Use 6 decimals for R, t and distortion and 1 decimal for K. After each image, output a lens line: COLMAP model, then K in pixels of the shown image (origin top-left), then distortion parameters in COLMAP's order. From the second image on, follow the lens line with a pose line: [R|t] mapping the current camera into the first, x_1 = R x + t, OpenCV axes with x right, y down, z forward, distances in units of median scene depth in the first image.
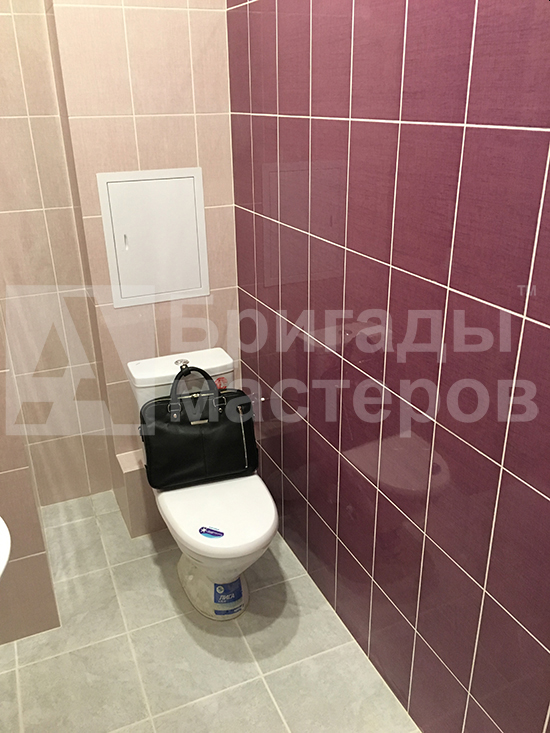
lens RADIAL K [[625.4, 0, 276.5], [0, 625.4, 367.7], [0, 0, 1]] dist [0.085960, -0.123066]
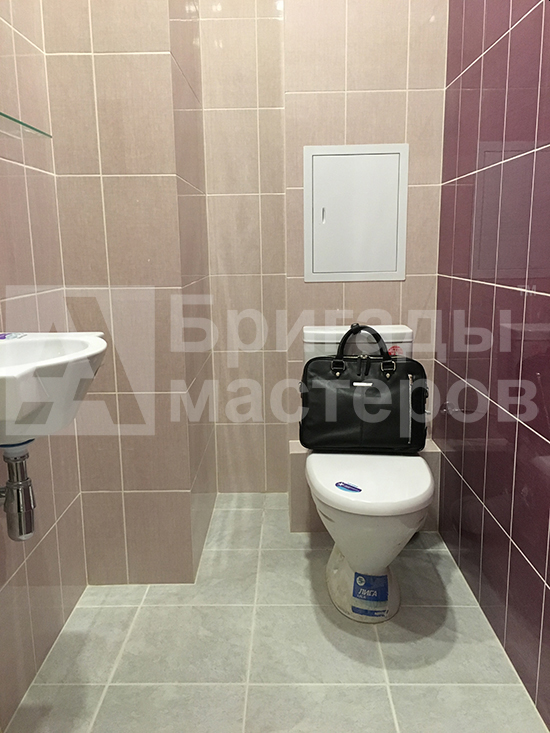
lens RADIAL K [[625.4, 0, 276.5], [0, 625.4, 367.7], [0, 0, 1]] dist [0.085960, -0.123066]
pose [[0.909203, 0.081697, -0.408260, 0.127737], [-0.164670, 0.971168, -0.172383, 0.230962], [0.382406, 0.223959, 0.896442, 0.125277]]
